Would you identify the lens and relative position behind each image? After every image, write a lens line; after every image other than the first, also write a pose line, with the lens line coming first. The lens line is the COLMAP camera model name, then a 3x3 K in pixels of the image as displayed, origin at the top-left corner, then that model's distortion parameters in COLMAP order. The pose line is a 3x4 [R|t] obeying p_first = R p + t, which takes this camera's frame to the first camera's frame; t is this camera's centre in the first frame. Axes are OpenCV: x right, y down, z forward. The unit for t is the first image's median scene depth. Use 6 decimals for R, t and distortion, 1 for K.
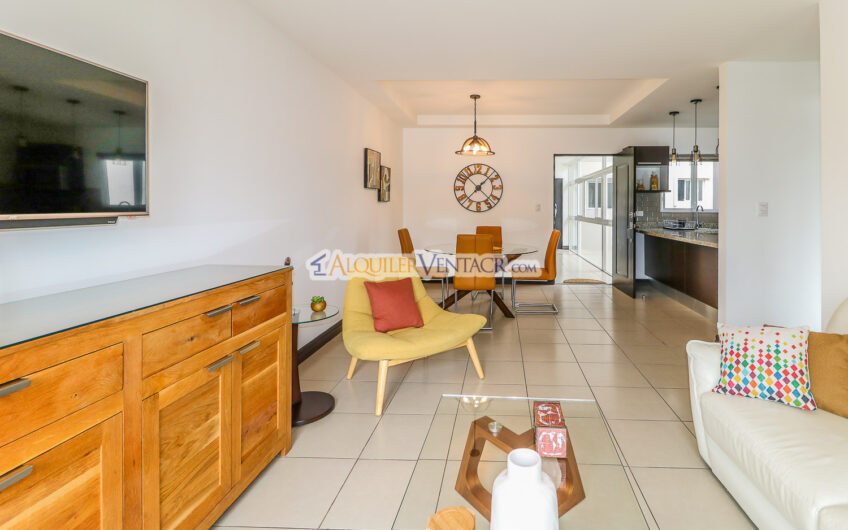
lens RADIAL K [[402.6, 0, 477.0], [0, 402.6, 212.4], [0, 0, 1]] dist [0.006693, -0.004293]
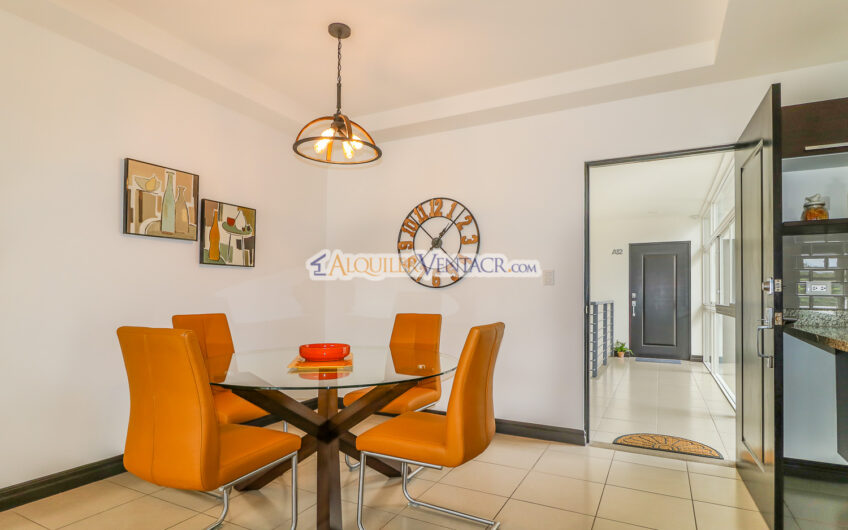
lens RADIAL K [[441.7, 0, 421.3], [0, 441.7, 289.6], [0, 0, 1]] dist [-0.027224, -0.001486]
pose [[0.905724, -0.005461, -0.423833, 0.246245], [-0.007670, 0.999542, -0.029270, 0.019718], [0.423799, 0.029762, 0.905267, 0.489756]]
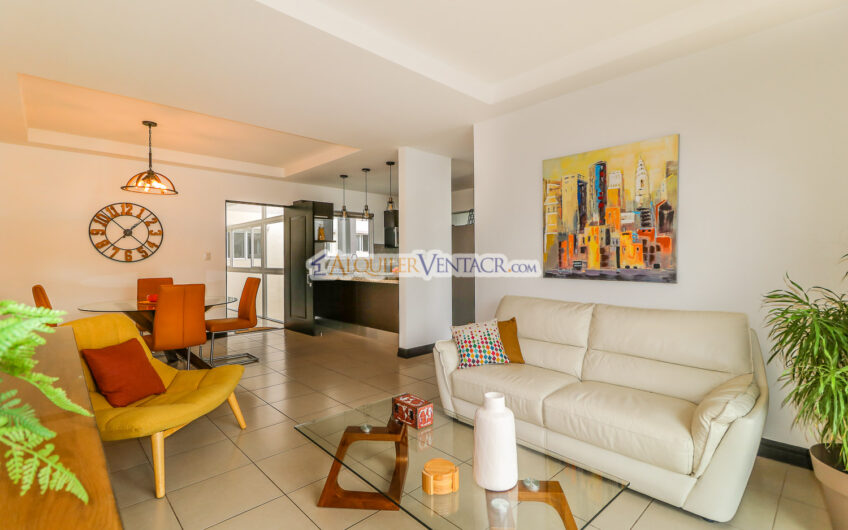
lens RADIAL K [[402.6, 0, 418.4], [0, 402.6, 257.1], [0, 0, 1]] dist [0.006693, -0.004293]
pose [[0.693824, -0.005538, 0.720124, -0.187606], [0.019096, 0.999760, -0.010709, 0.009417], [-0.719892, 0.021181, 0.693763, 0.011107]]
